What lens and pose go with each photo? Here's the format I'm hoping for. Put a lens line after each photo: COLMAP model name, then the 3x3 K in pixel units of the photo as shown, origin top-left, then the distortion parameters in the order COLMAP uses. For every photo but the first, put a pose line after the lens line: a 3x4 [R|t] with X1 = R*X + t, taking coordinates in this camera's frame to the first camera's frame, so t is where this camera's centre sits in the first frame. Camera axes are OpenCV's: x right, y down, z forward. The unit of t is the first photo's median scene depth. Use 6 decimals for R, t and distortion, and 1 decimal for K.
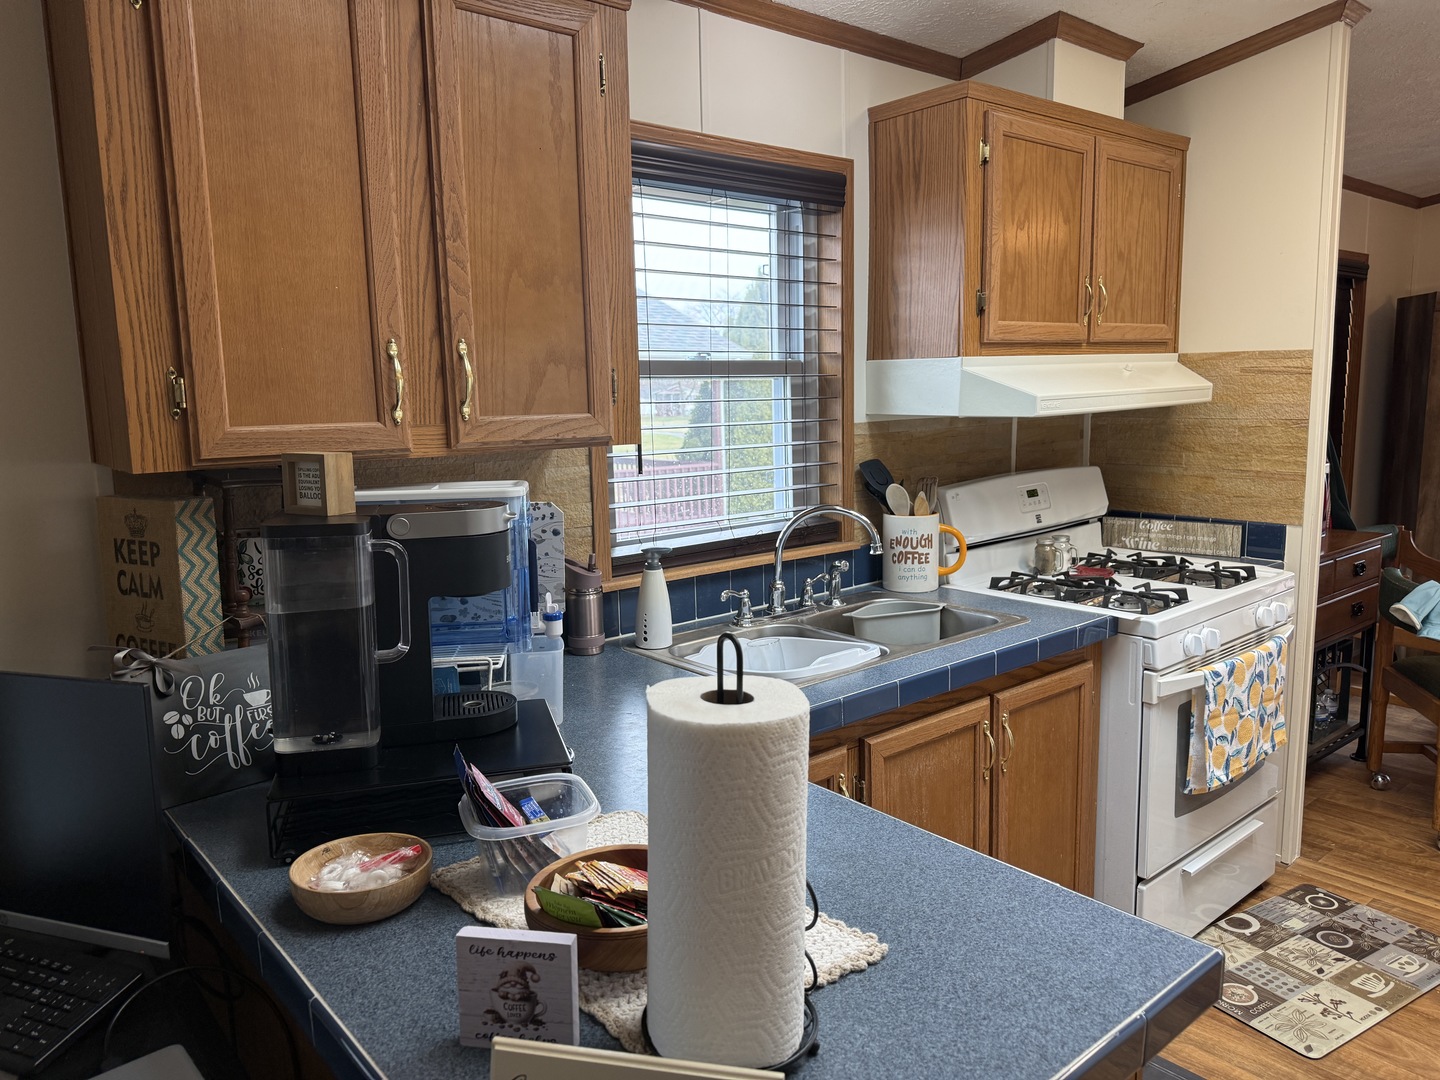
lens RADIAL K [[1016.5, 0, 716.3], [0, 1016.5, 545.5], [0, 0, 1]] dist [0.041392, -0.047653]
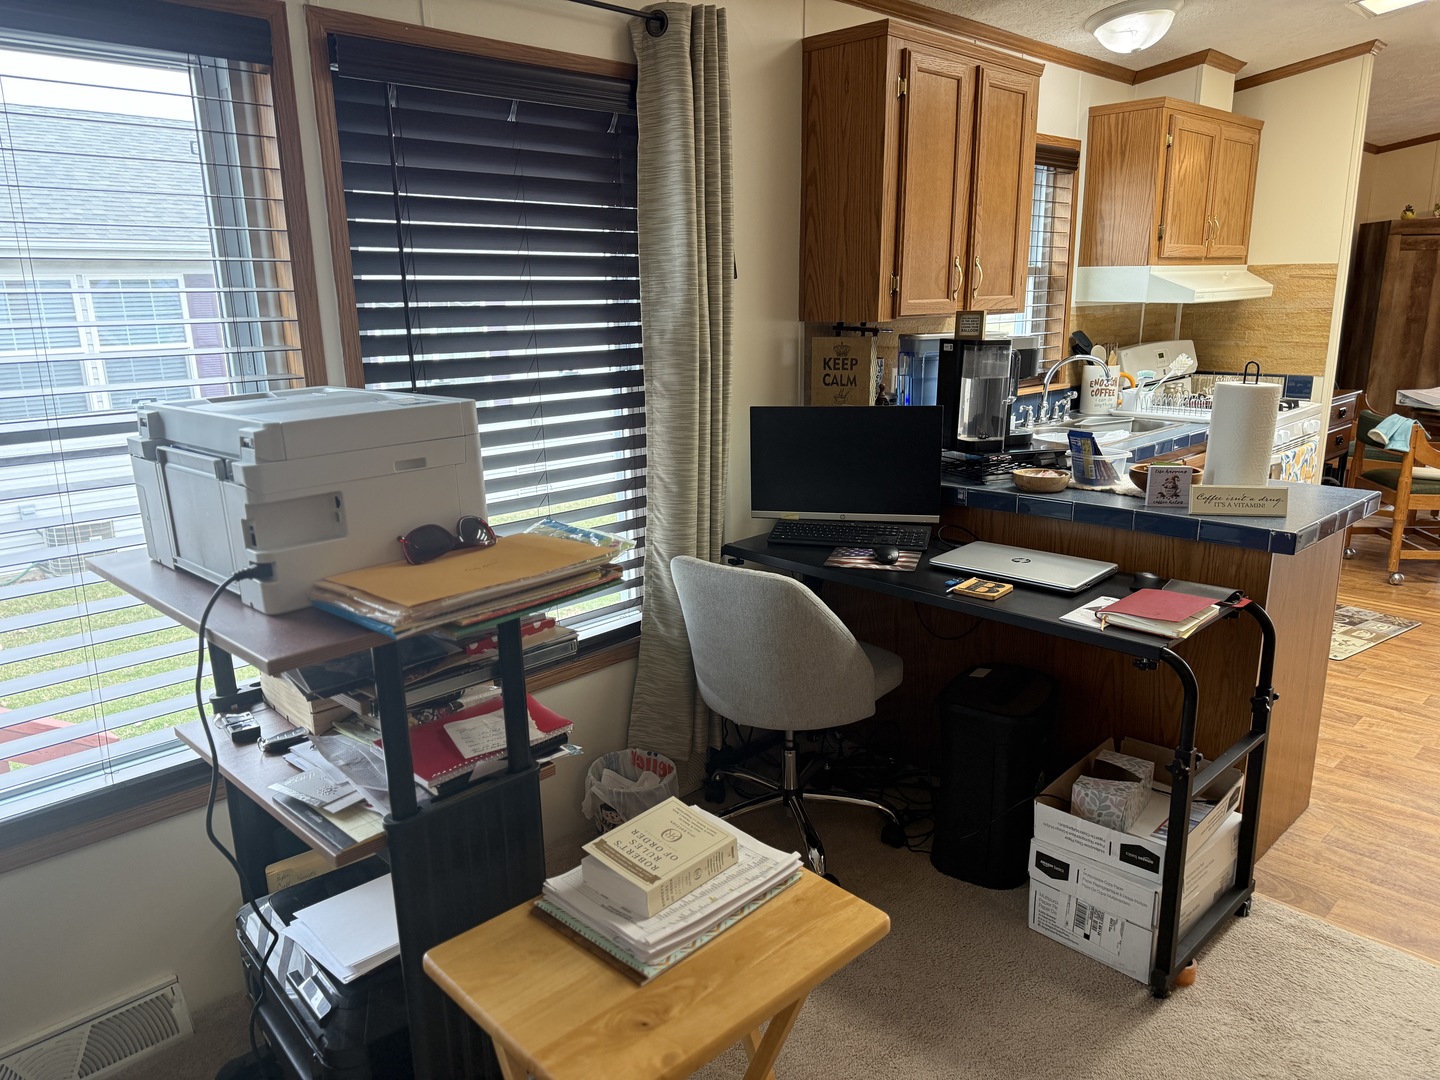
lens RADIAL K [[1016.5, 0, 726.9], [0, 1016.5, 543.2], [0, 0, 1]] dist [0.041392, -0.047653]
pose [[0.996451, -0.010252, 0.083547, -0.527384], [0.002705, 0.995943, 0.089942, 0.100401], [-0.084130, -0.089396, 0.992437, -0.568713]]
